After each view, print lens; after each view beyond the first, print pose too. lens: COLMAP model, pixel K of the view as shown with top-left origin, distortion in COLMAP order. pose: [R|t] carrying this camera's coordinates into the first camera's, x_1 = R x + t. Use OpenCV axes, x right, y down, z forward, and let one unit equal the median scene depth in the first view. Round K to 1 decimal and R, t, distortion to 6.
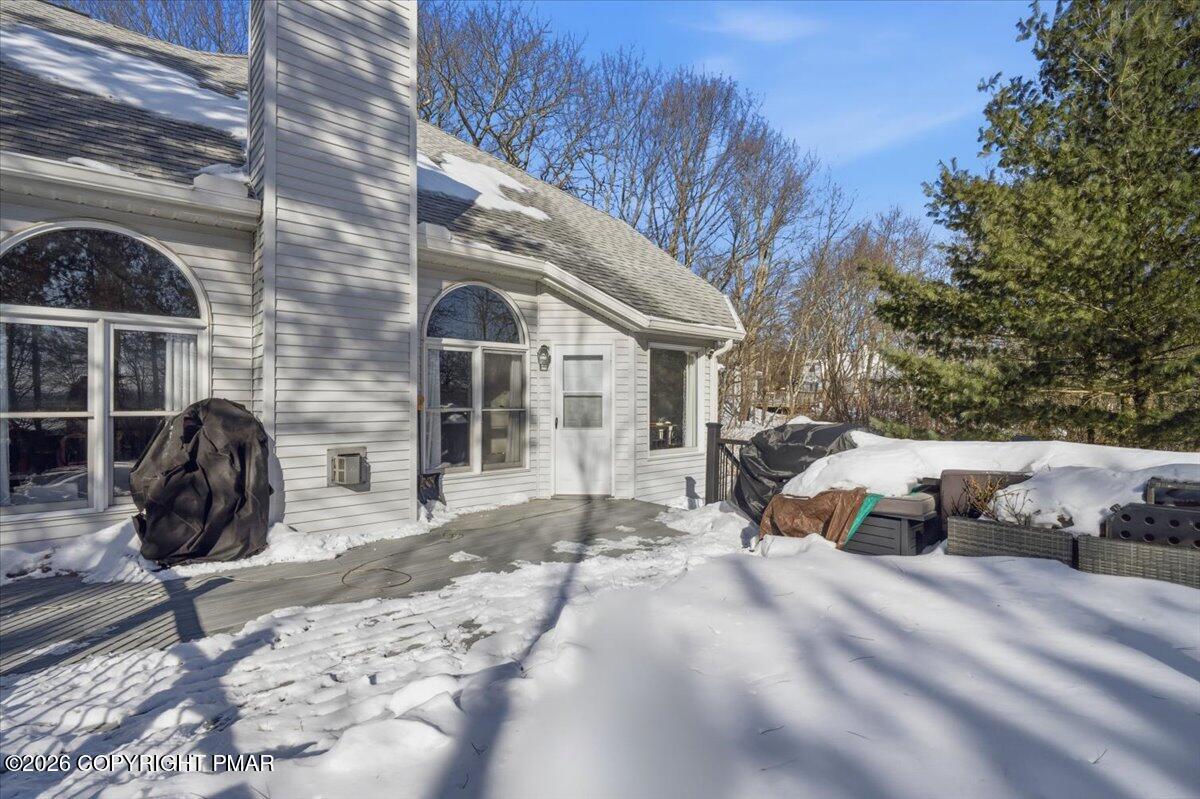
lens RADIAL K [[550.1, 0, 600.0], [0, 550.1, 399.5], [0, 0, 1]] dist [-0.019490, 0.000593]
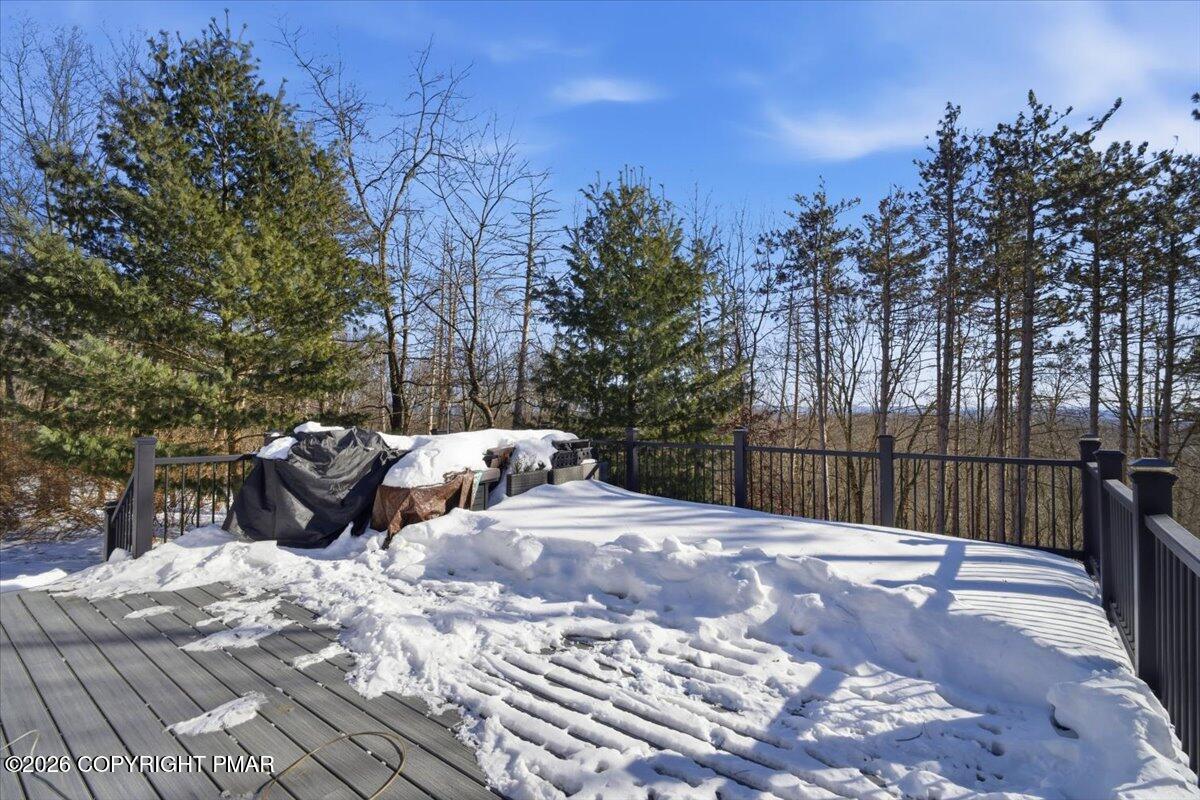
lens RADIAL K [[550.1, 0, 600.0], [0, 550.1, 400.0], [0, 0, 1]] dist [-0.019490, 0.000593]
pose [[-0.181291, 0.016428, 0.983292, -0.875993], [-0.000505, 0.999859, -0.016798, 0.008438], [-0.983429, -0.003542, -0.181257, 0.823231]]
